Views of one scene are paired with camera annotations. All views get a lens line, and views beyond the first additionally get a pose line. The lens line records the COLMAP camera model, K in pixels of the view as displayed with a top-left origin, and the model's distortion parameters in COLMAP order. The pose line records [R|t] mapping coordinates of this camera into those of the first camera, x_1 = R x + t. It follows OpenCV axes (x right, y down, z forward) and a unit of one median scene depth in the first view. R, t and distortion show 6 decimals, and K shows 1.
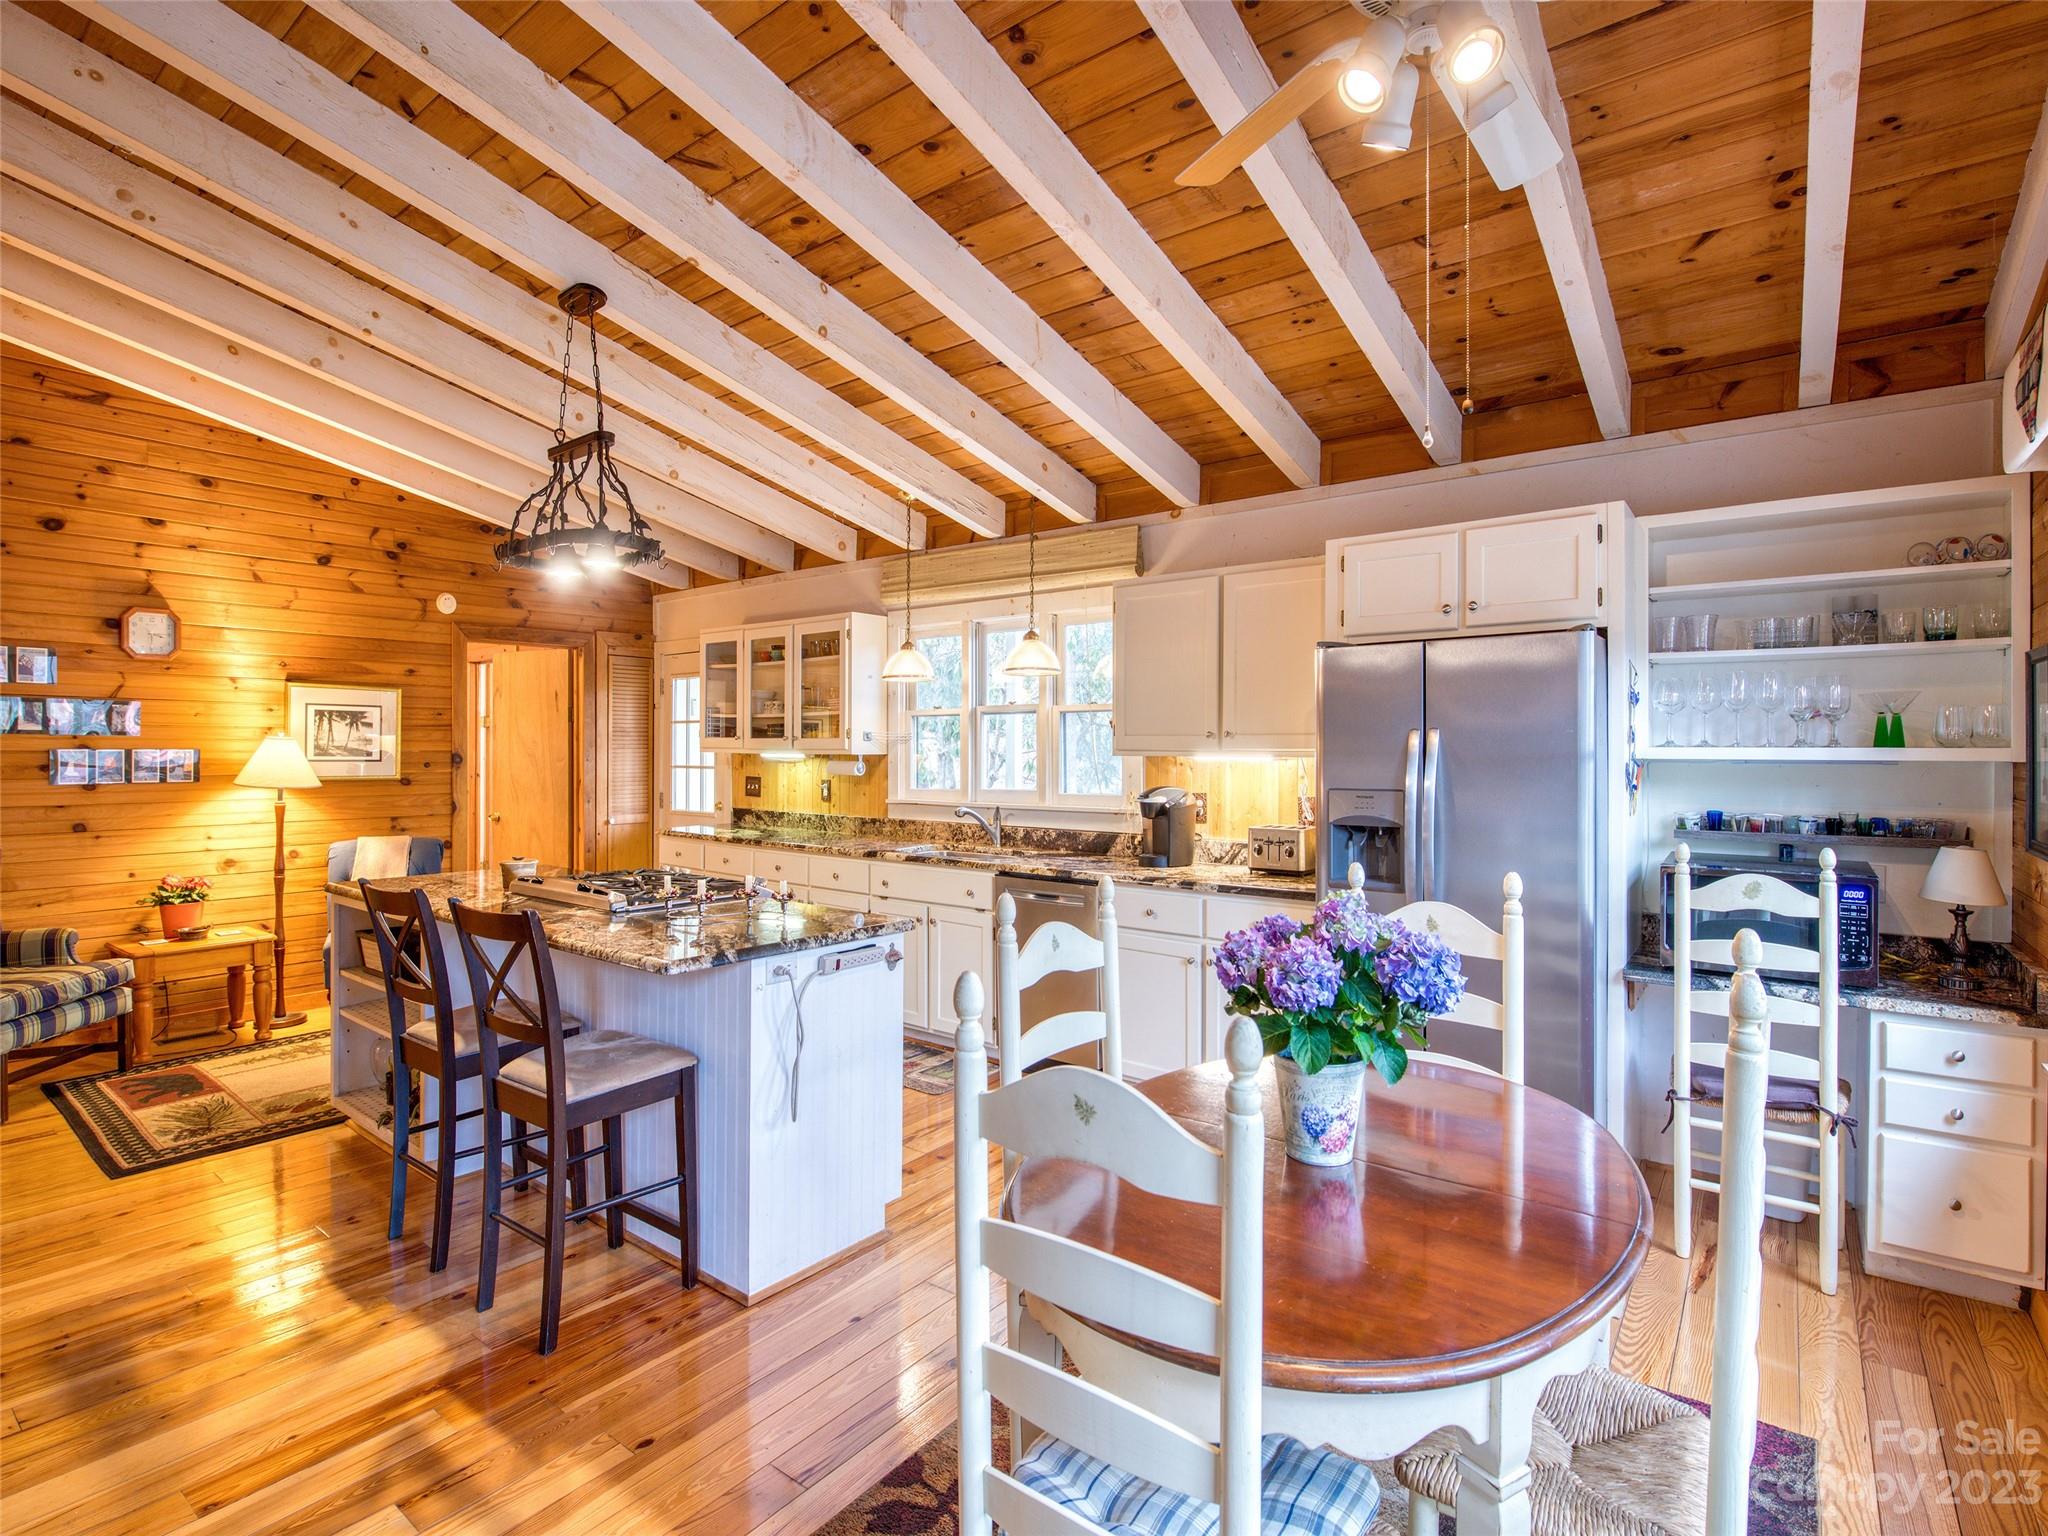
lens RADIAL K [[995.8, 0, 1026.1], [0, 995.8, 755.6], [0, 0, 1]] dist [-0.014199, -0.000387]
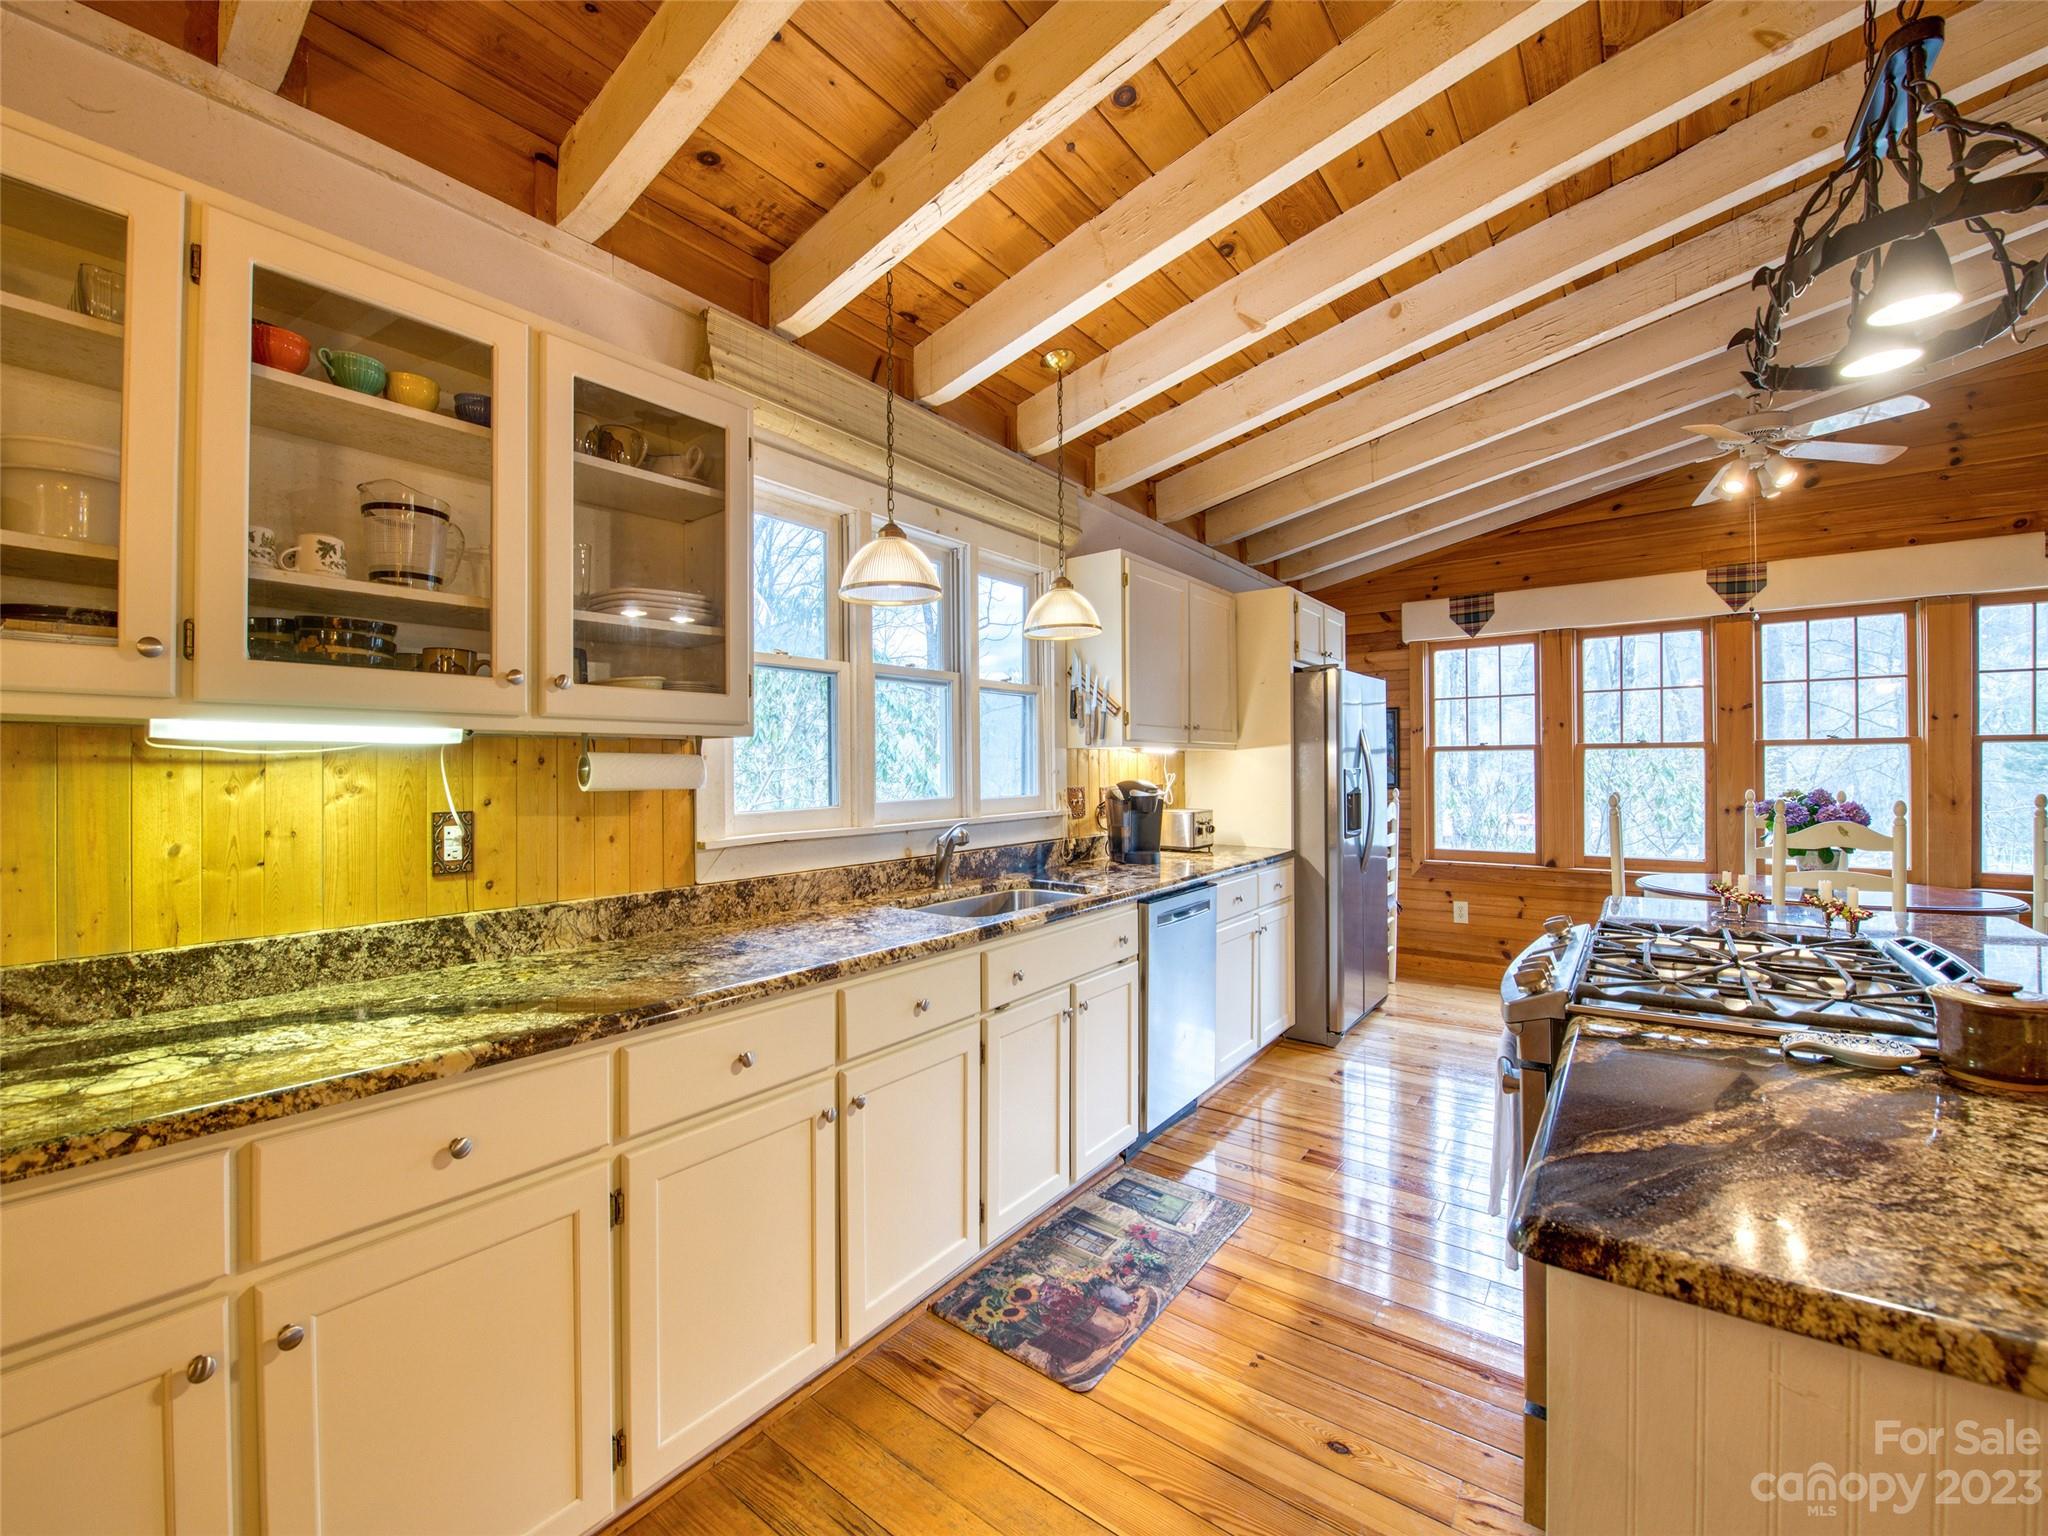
lens RADIAL K [[824.0, 0, 1024.0], [0, 824.0, 768.0], [0, 0, 1]] dist [-0.020547, -0.000324]
pose [[-0.001003, -0.000904, 0.999999, -0.578129], [0.017234, 0.999851, 0.000921, 0.015262], [-0.999851, 0.017235, -0.000987, 0.980875]]
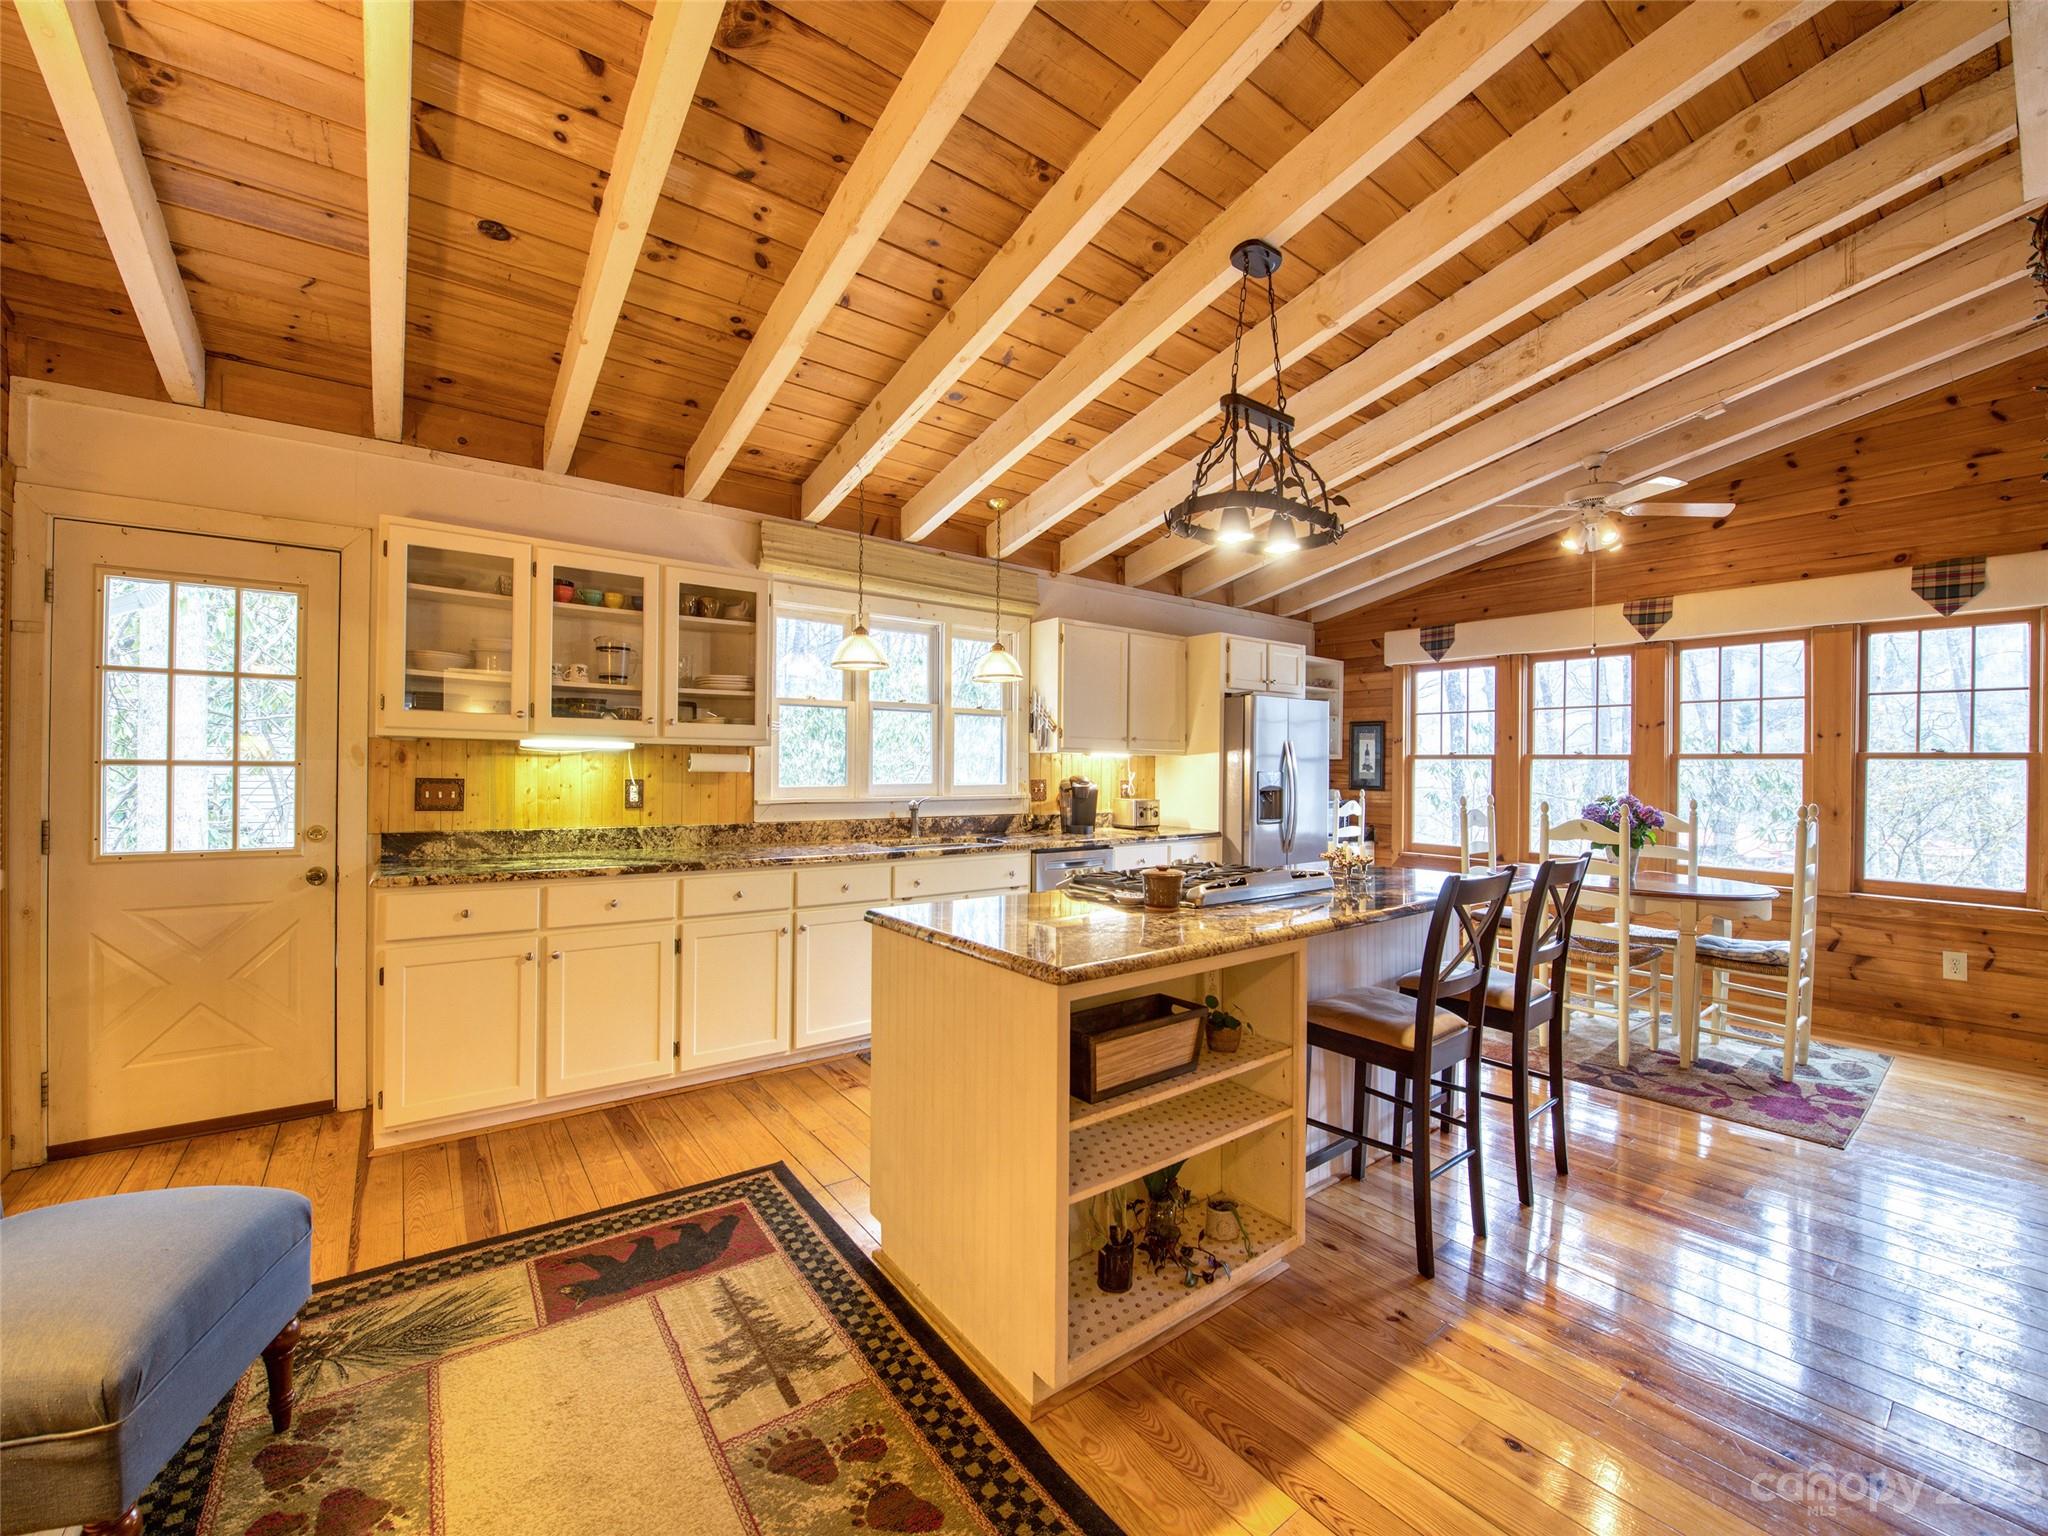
lens RADIAL K [[812.4, 0, 1024.0], [0, 812.4, 768.0], [0, 0, 1]] dist [-0.018599, -0.000802]
pose [[0.266265, 0.000118, 0.963900, -0.849519], [-0.002180, 0.999998, 0.000480, 0.018185], [-0.963897, -0.002229, 0.266264, 0.685365]]
